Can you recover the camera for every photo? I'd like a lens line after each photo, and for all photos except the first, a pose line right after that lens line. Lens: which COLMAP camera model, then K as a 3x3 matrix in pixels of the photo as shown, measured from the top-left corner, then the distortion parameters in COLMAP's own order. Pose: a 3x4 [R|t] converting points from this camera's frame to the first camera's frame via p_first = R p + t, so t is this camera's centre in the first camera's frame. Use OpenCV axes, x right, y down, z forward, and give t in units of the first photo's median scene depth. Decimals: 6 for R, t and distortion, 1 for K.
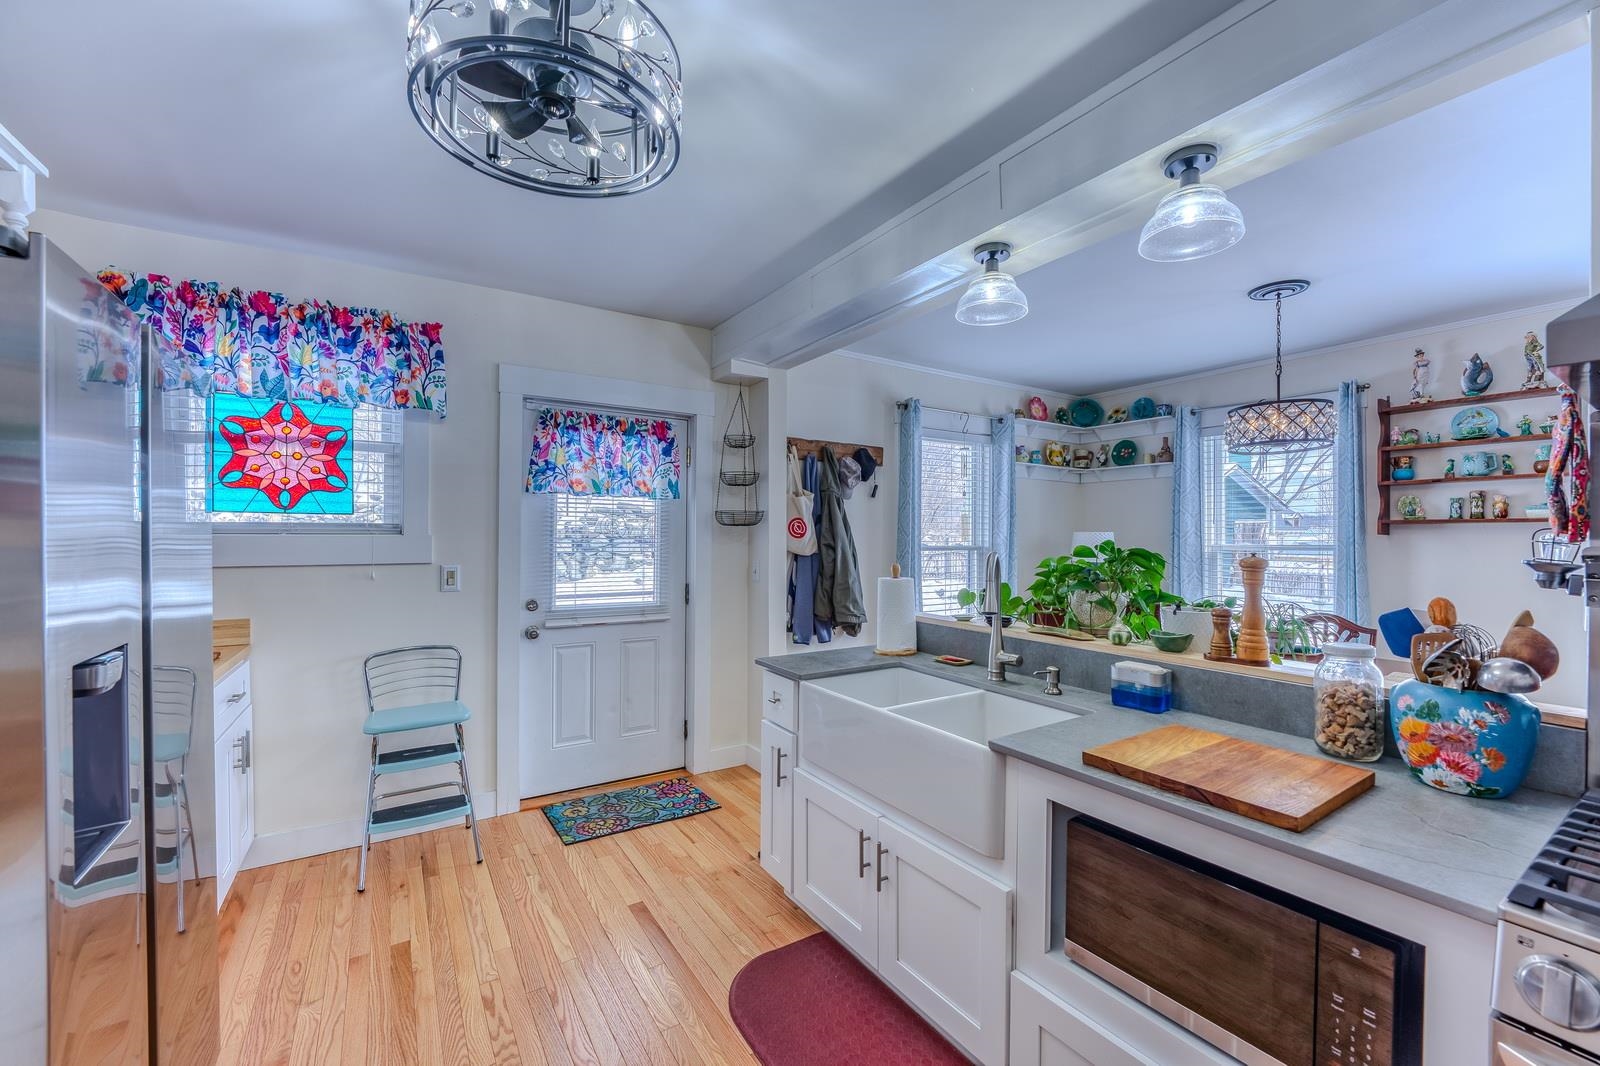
lens RADIAL K [[649.5, 0, 803.4], [0, 649.5, 524.2], [0, 0, 1]] dist [-0.018081, 0.000745]
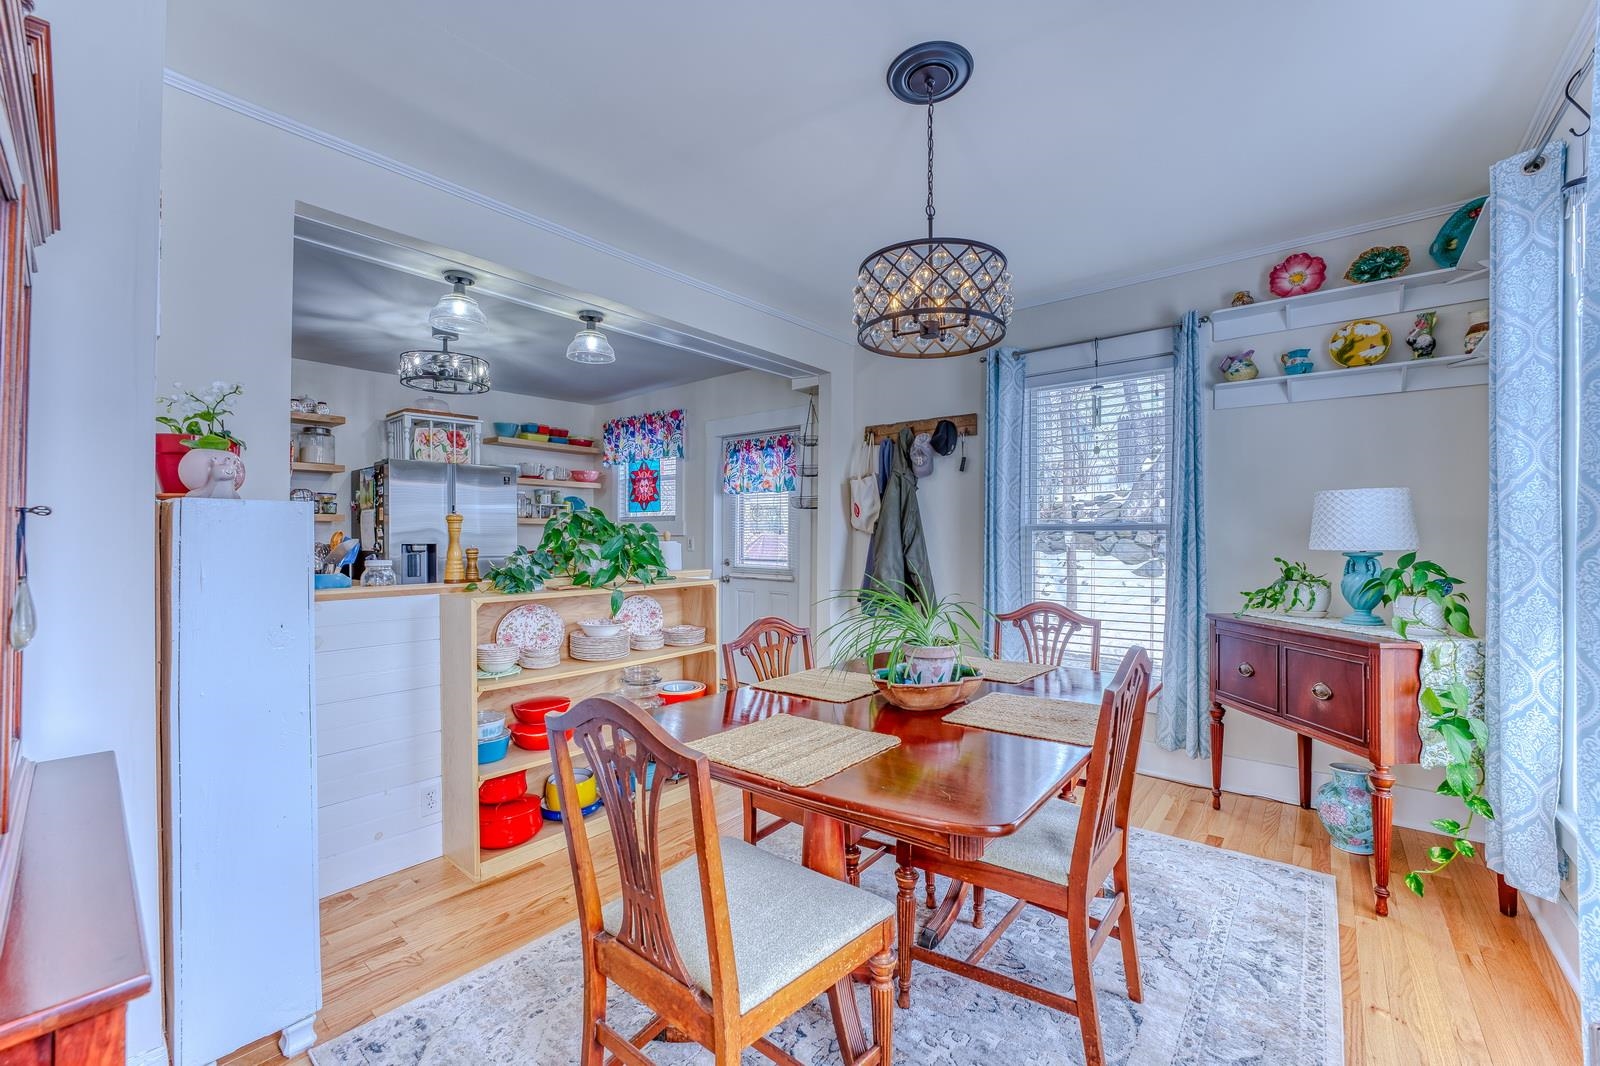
lens RADIAL K [[662.2, 0, 800.0], [0, 662.2, 533.0], [0, 0, 1]] dist [-0.000613, 0.000116]
pose [[0.296412, -0.007847, -0.955028, 1.121036], [0.020406, 0.999790, -0.001882, 0.051078], [0.954842, -0.018931, 0.296510, 0.609022]]
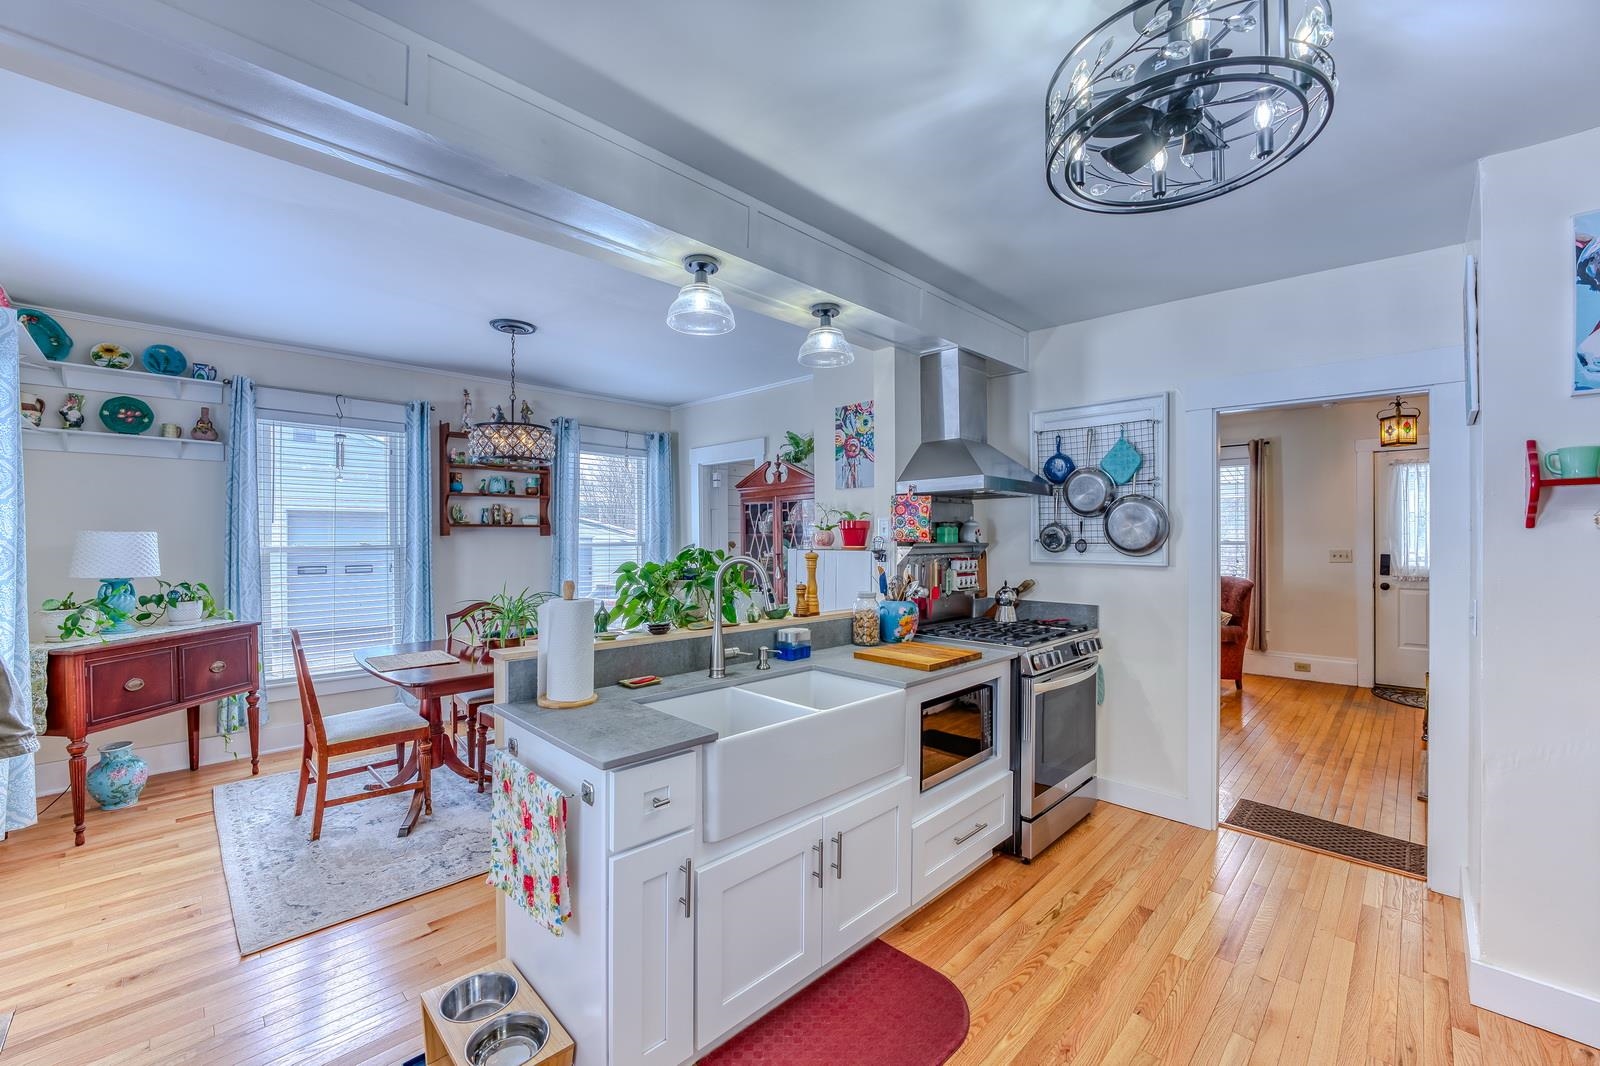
lens RADIAL K [[632.8, 0, 818.3], [0, 632.8, 538.2], [0, 0, 1]] dist [-0.015514, 0.000420]
pose [[-0.206151, -0.006984, 0.978495, -0.420021], [-0.018900, 0.999816, 0.003155, 0.003875], [-0.978338, -0.017843, -0.206245, 0.597283]]
